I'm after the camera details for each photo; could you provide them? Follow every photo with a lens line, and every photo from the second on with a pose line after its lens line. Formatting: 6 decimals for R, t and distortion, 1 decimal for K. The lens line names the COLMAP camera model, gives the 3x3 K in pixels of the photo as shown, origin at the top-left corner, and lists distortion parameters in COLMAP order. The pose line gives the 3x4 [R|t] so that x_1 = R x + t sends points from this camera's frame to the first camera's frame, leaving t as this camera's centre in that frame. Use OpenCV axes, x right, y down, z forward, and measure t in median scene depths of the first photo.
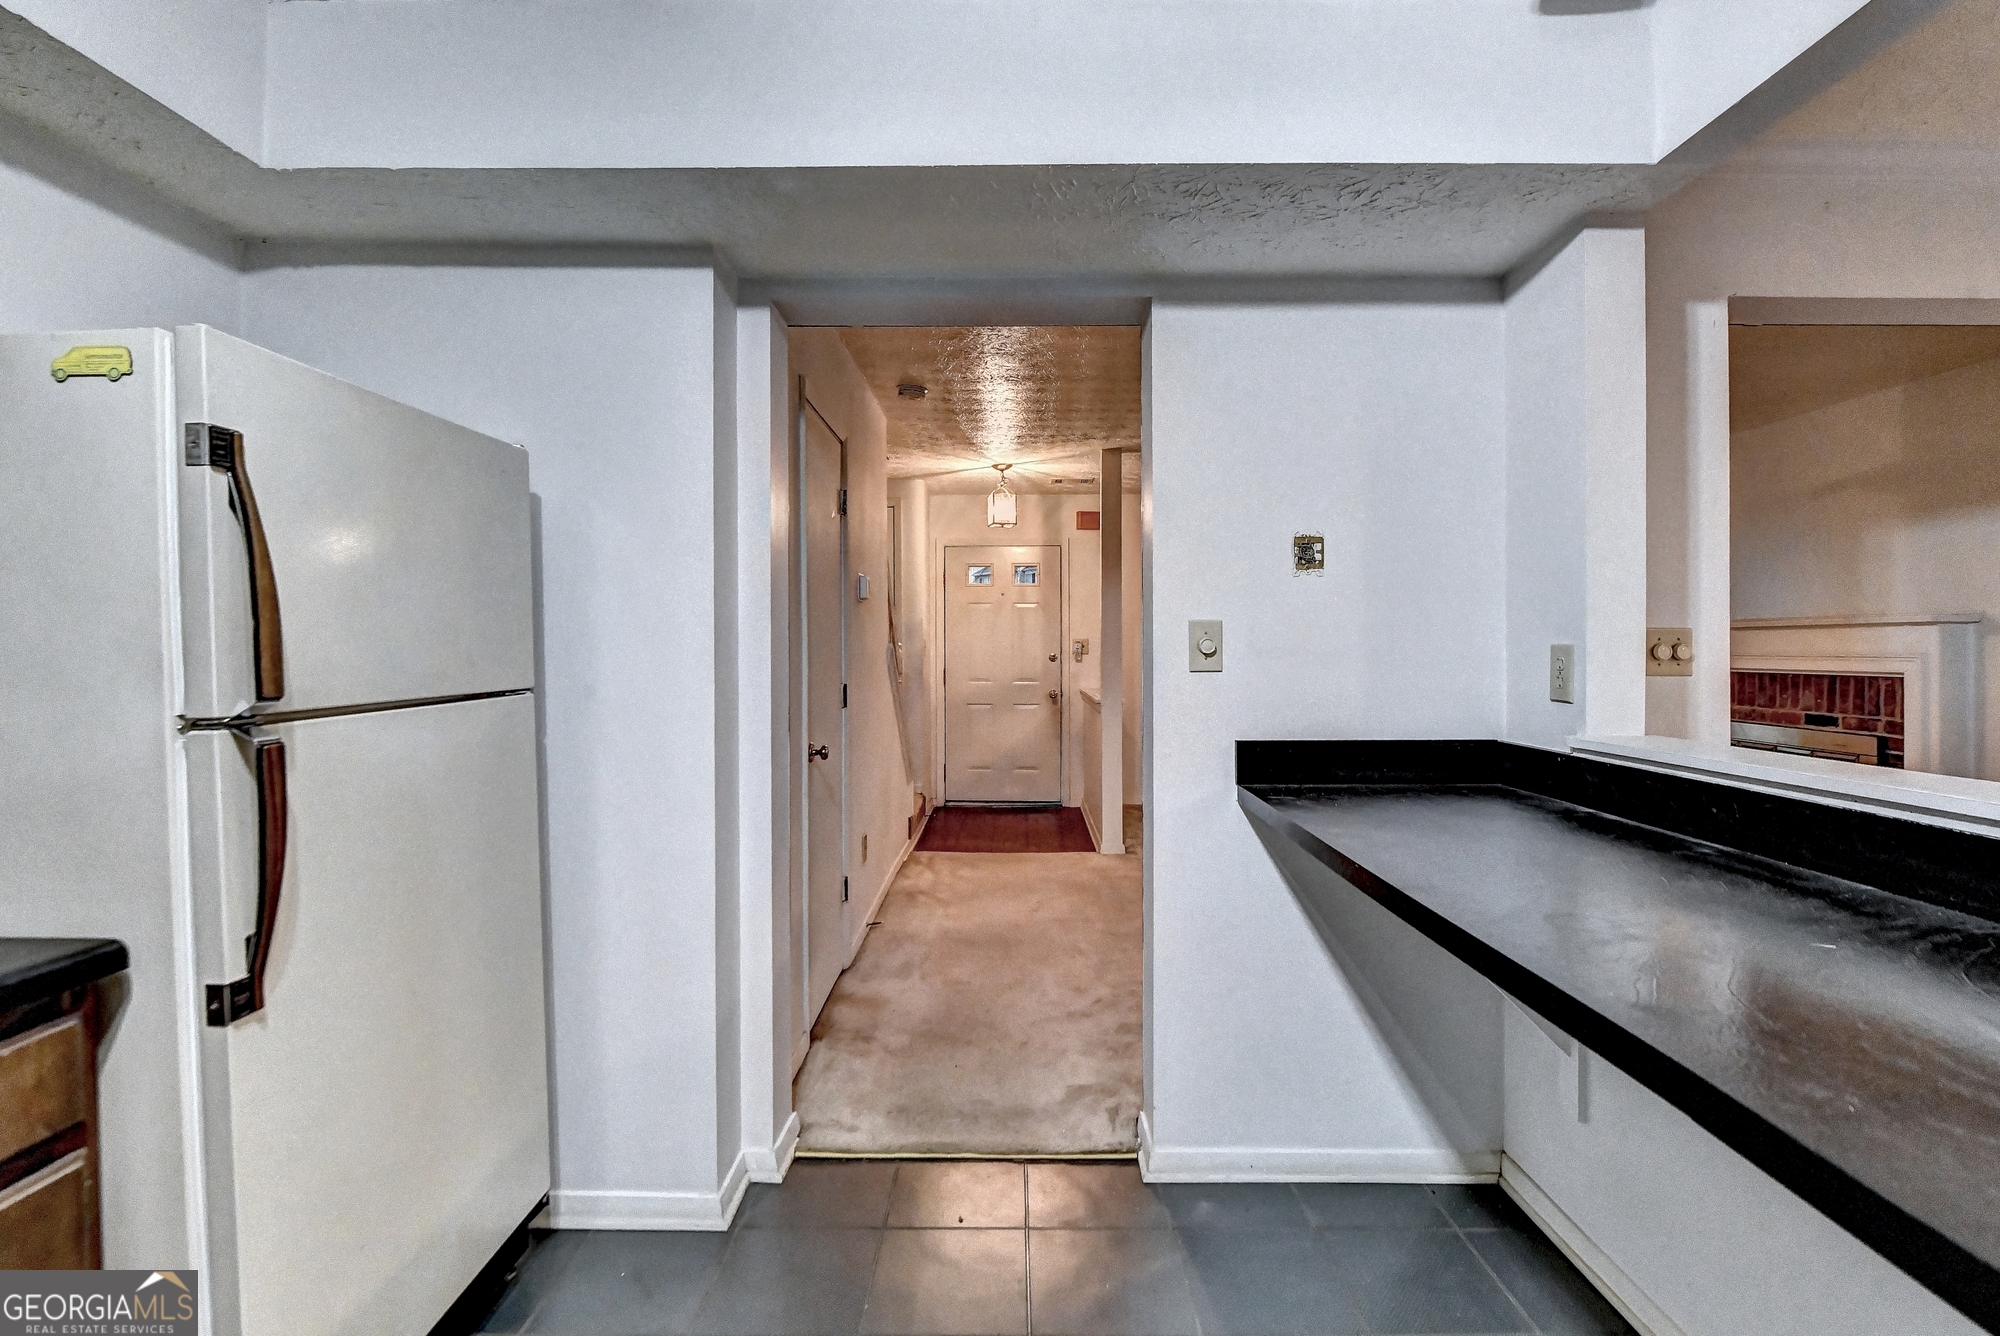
lens RADIAL K [[895.8, 0, 1012.0], [0, 895.8, 650.8], [0, 0, 1]] dist [-0.007875, -0.002211]
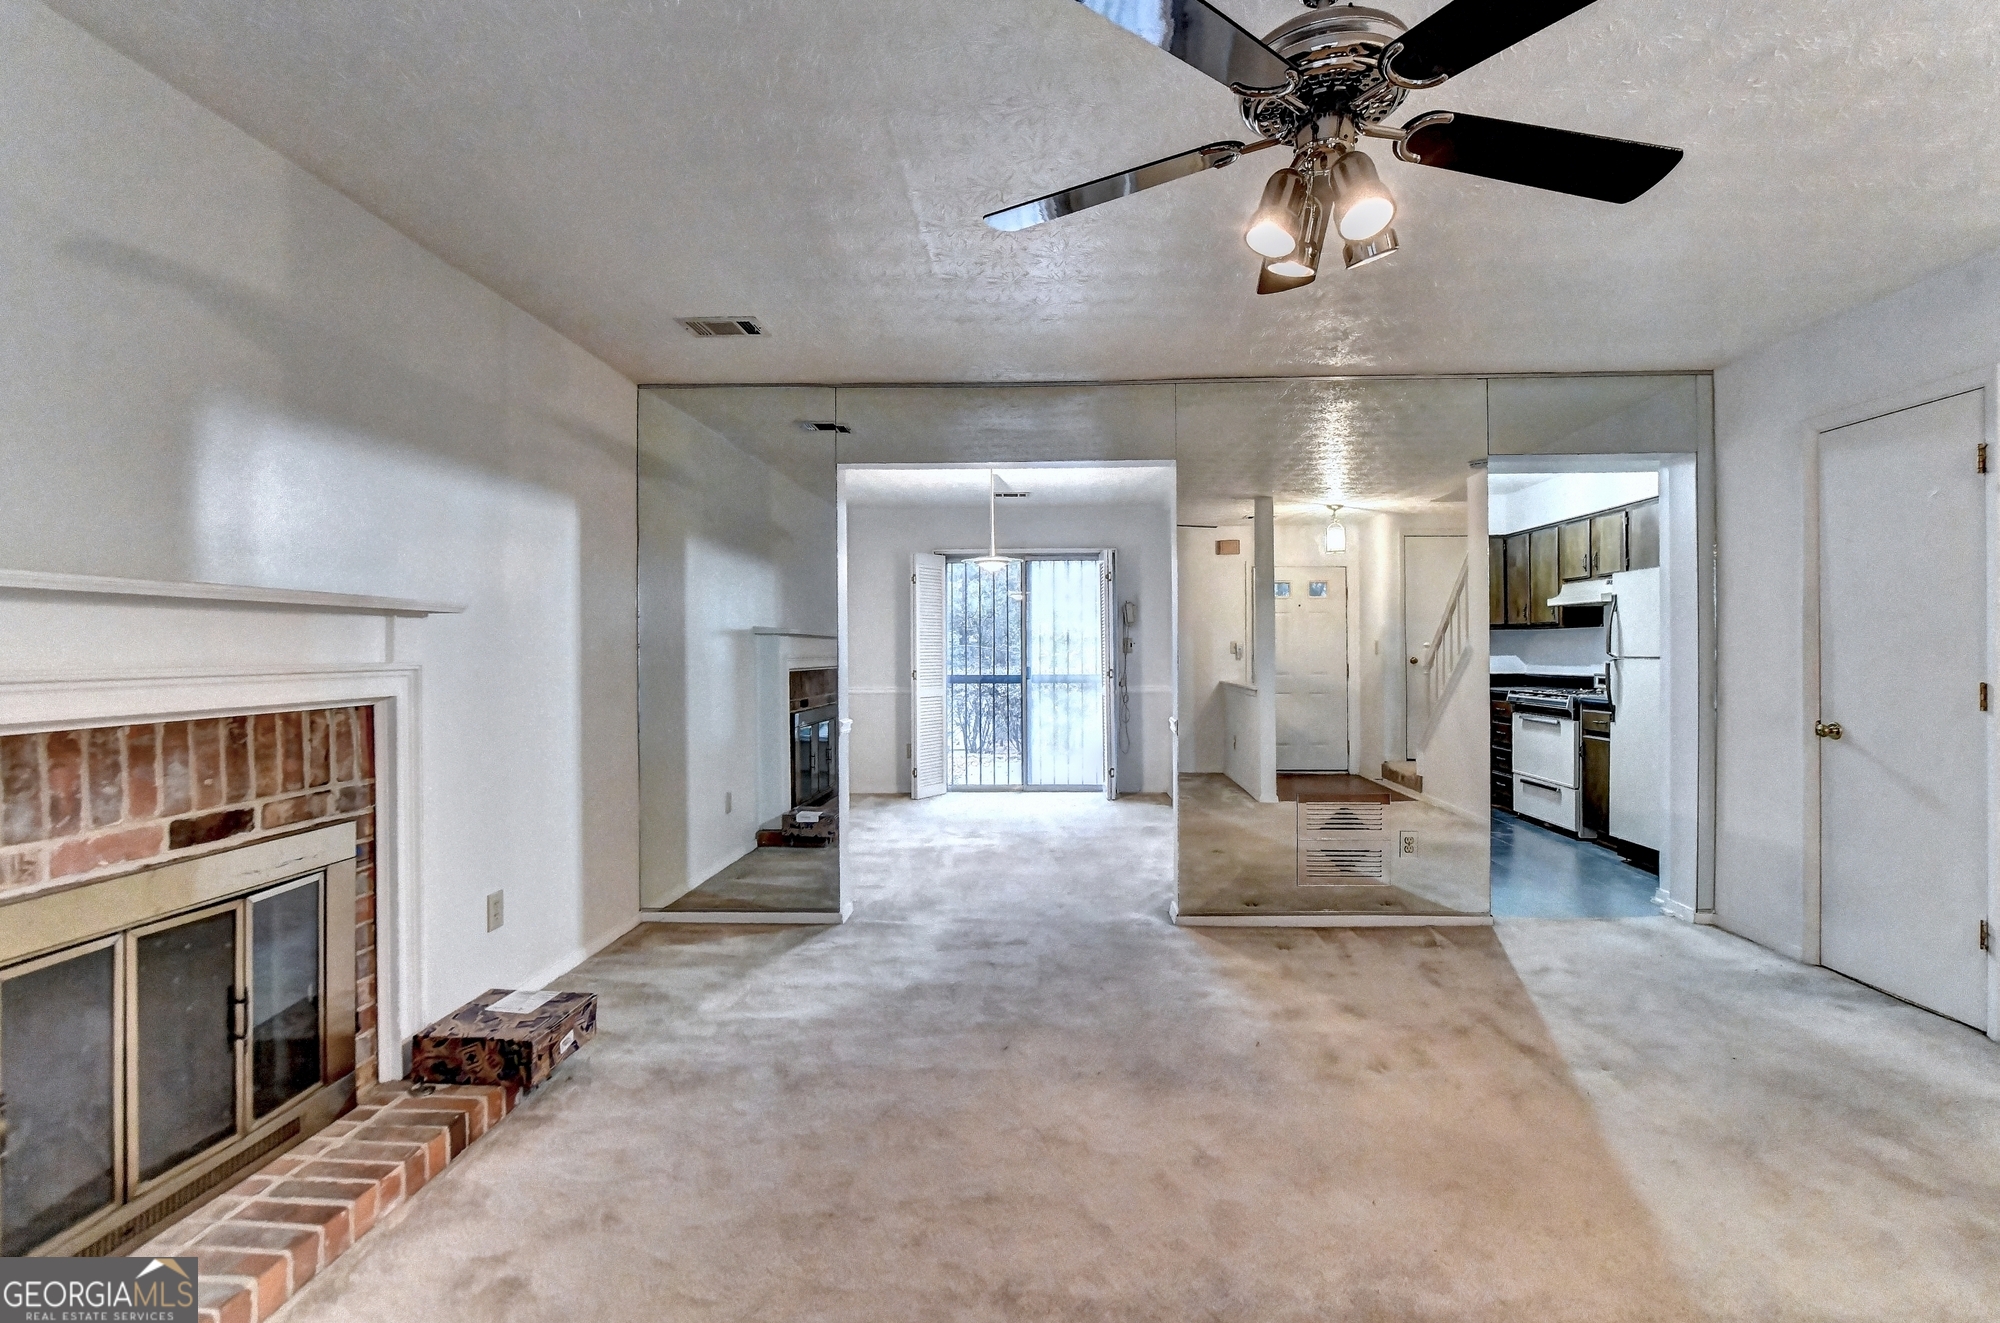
lens RADIAL K [[895.8, 0, 1042.0], [0, 895.8, 654.8], [0, 0, 1]] dist [-0.007875, -0.002211]
pose [[-0.999899, 0.009584, 0.010510, 1.062901], [0.009689, 0.999903, 0.009986, -0.006363], [-0.010413, 0.010087, -0.999895, 2.912512]]
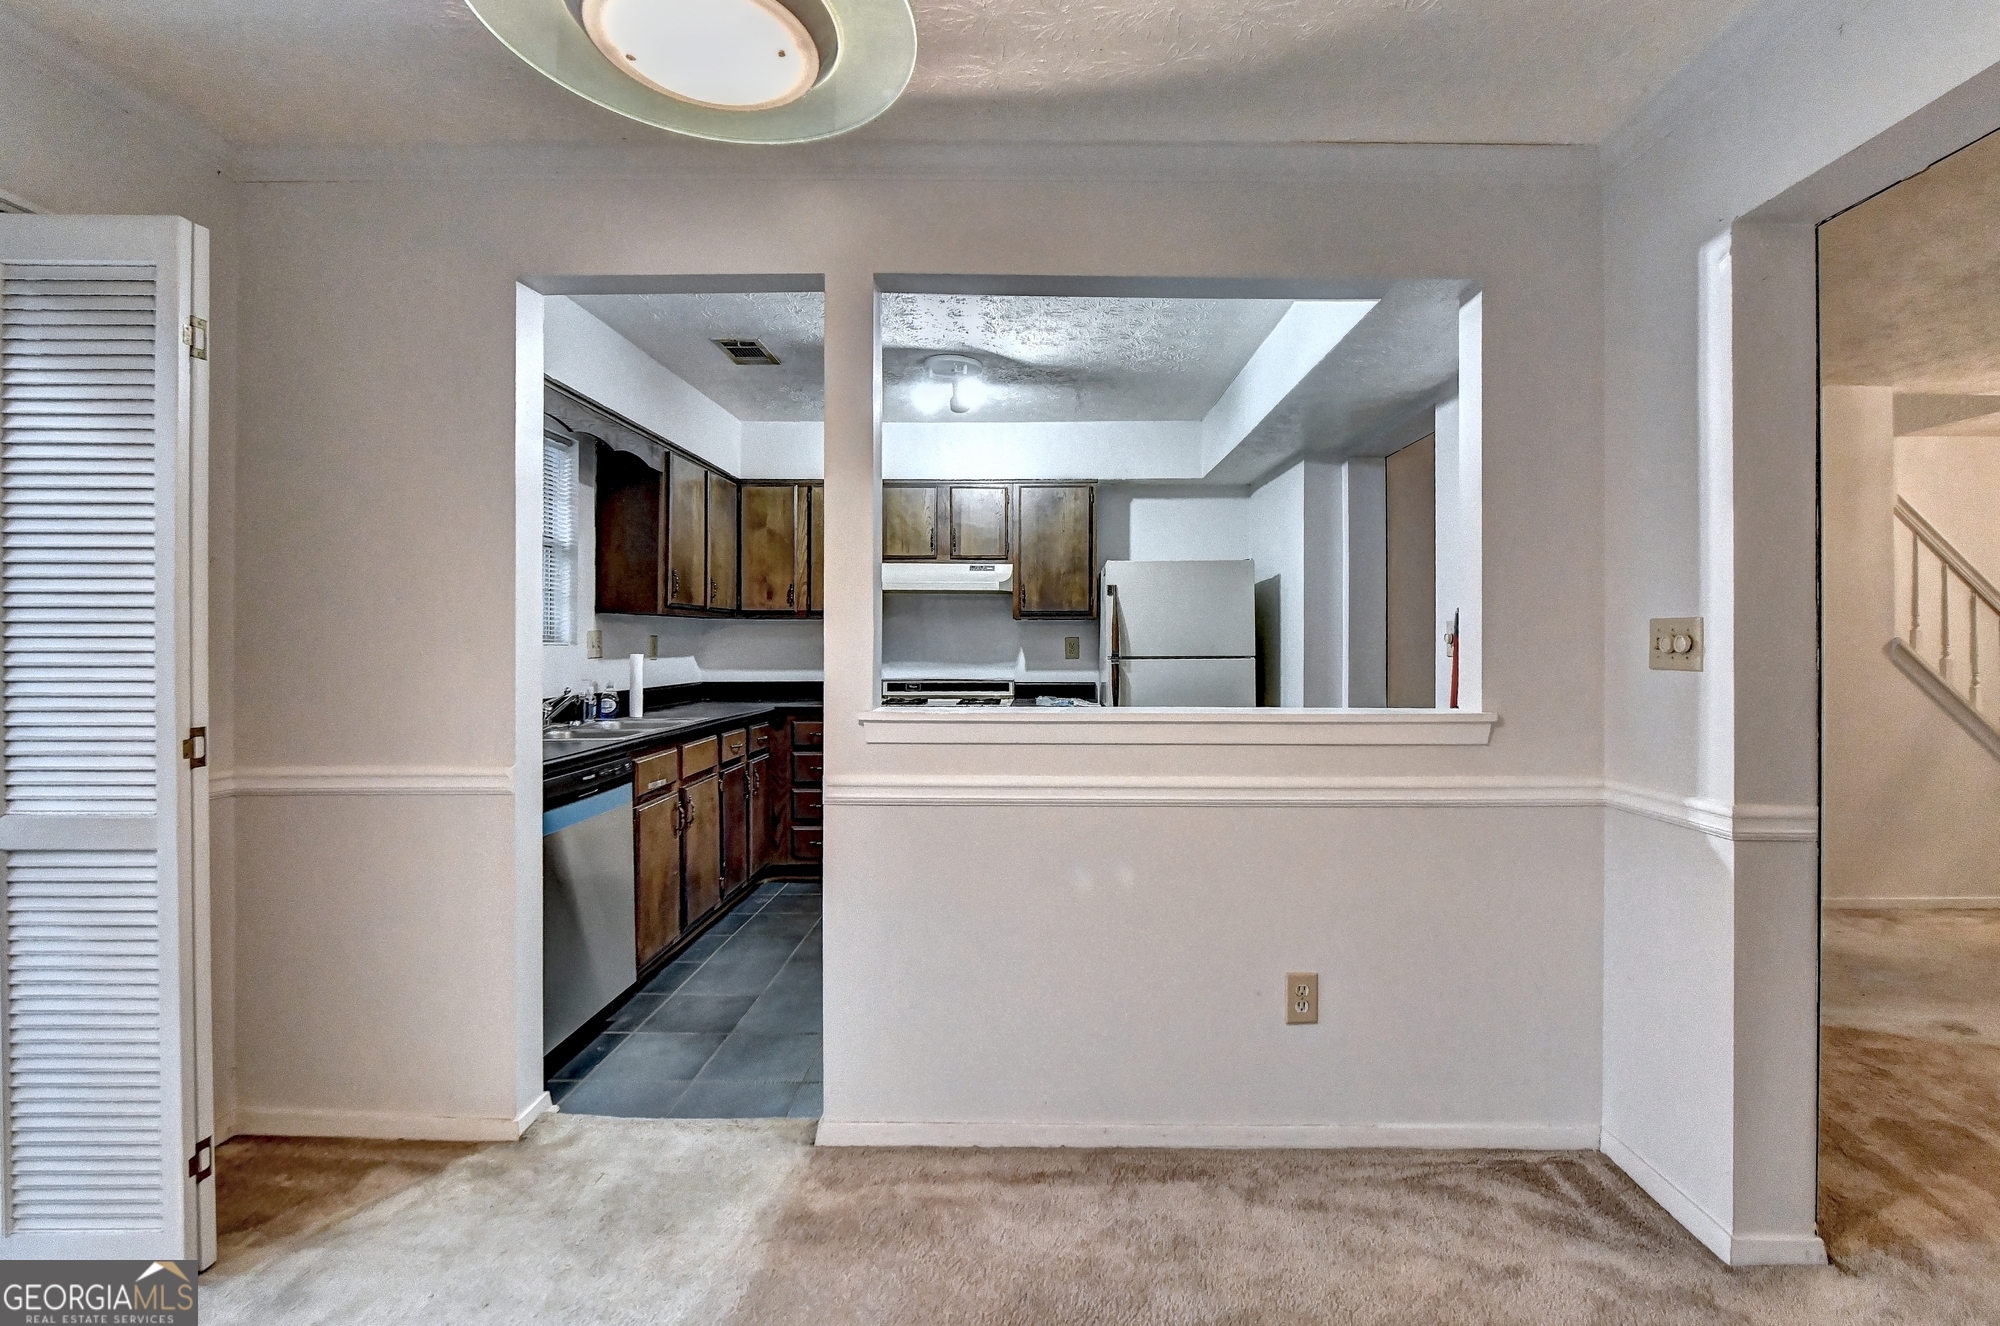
lens RADIAL K [[895.8, 0, 1040.9], [0, 895.8, 641.6], [0, 0, 1]] dist [-0.007875, -0.002211]
pose [[-0.001820, 0.001381, -0.999997, 1.627015], [-0.005720, 0.999983, 0.001391, 0.001289], [0.999982, 0.005723, -0.001812, 0.344285]]
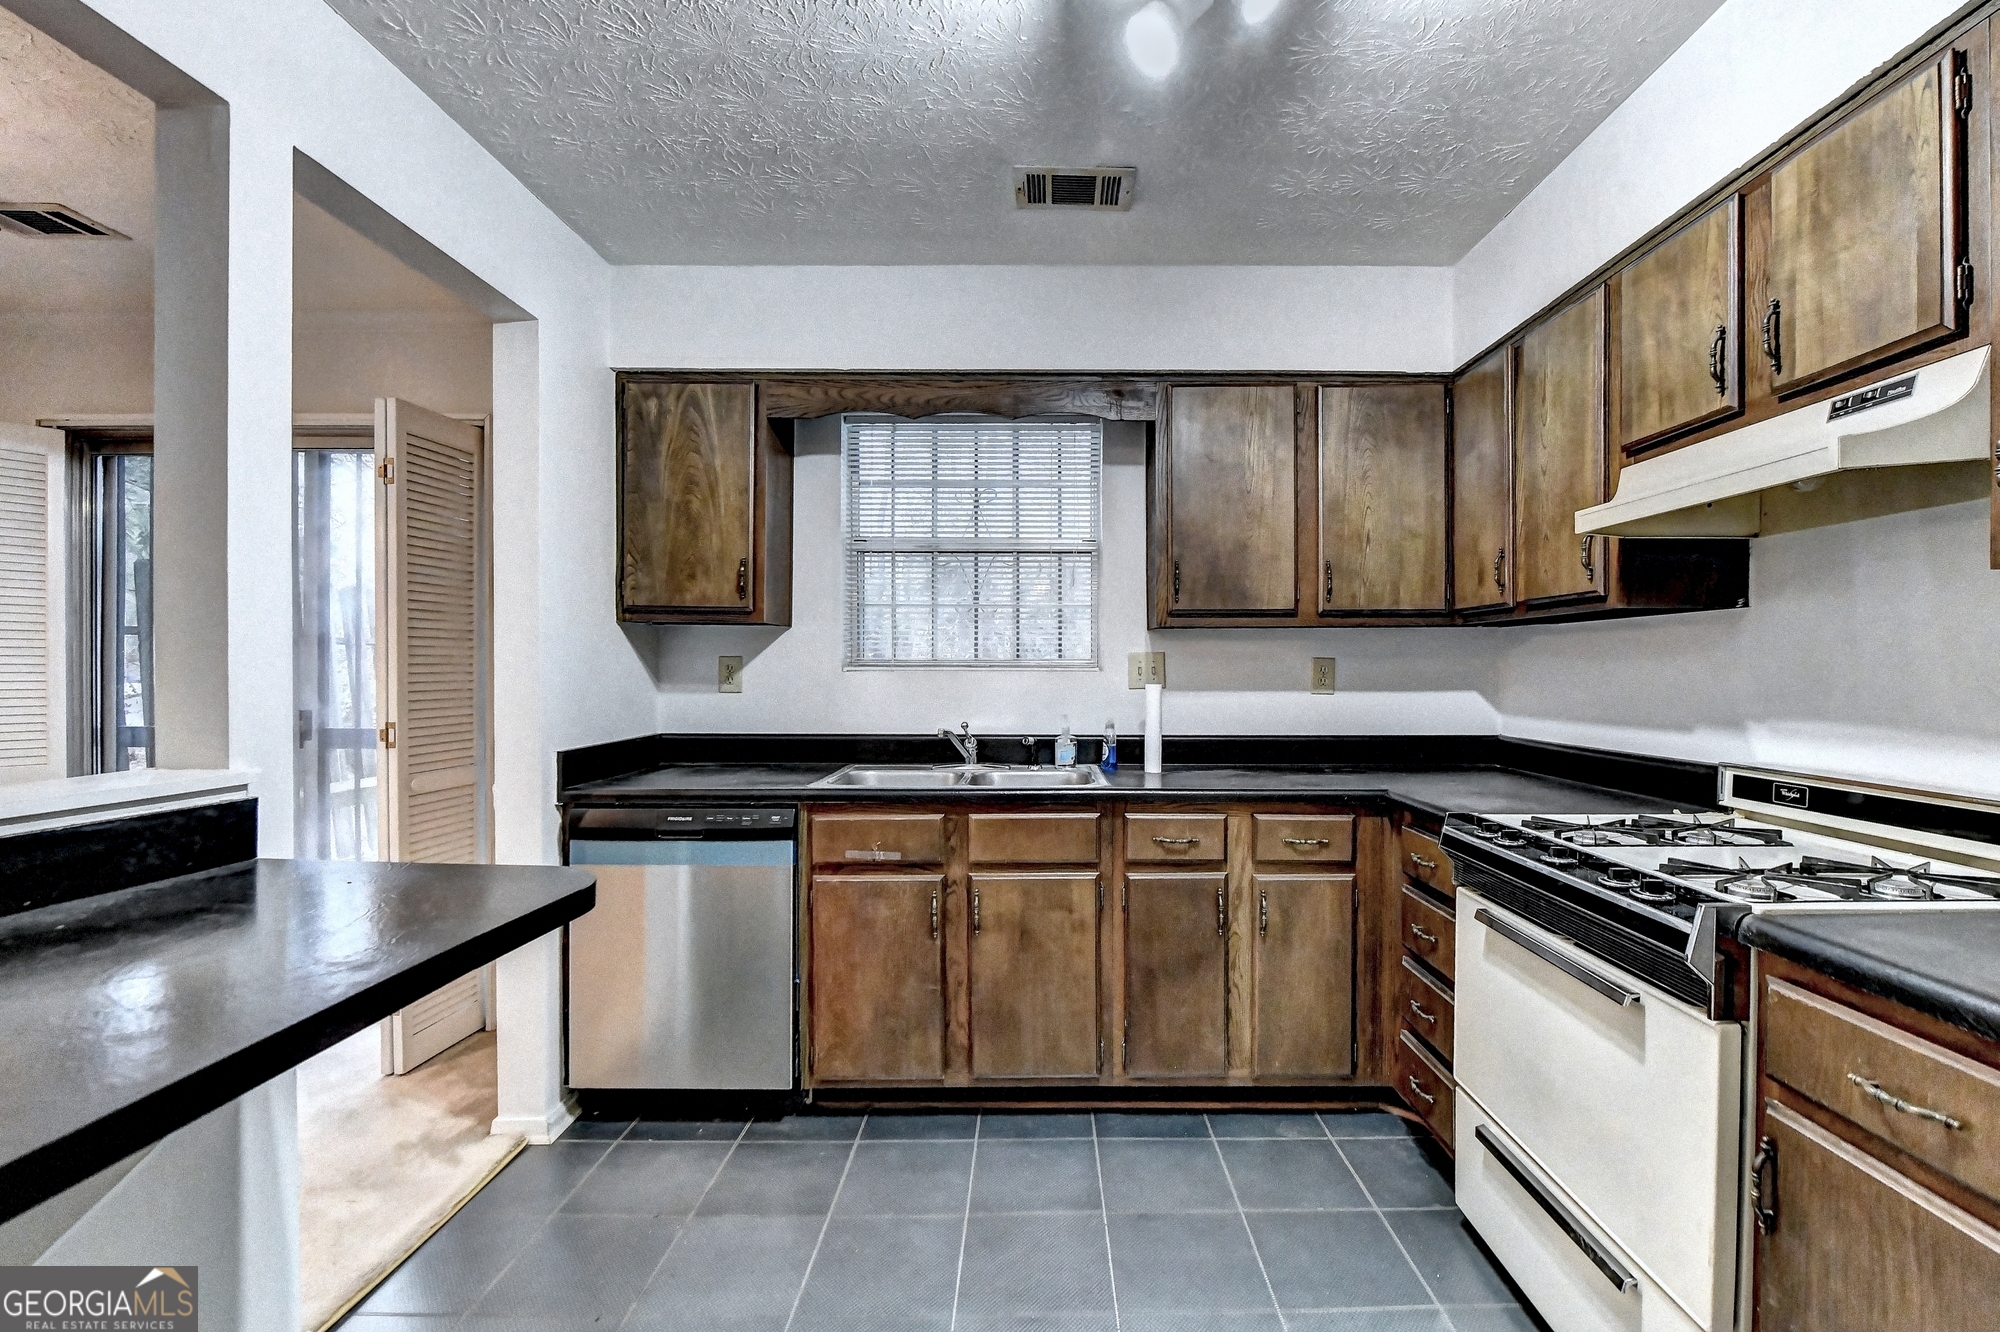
lens RADIAL K [[895.8, 0, 1044.5], [0, 895.8, 669.0], [0, 0, 1]] dist [-0.007875, -0.002211]
pose [[-0.999983, 0.001176, -0.005727, -0.050017], [0.001162, 0.999996, 0.002434, 0.007960], [0.005730, 0.002427, -0.999981, 0.822844]]
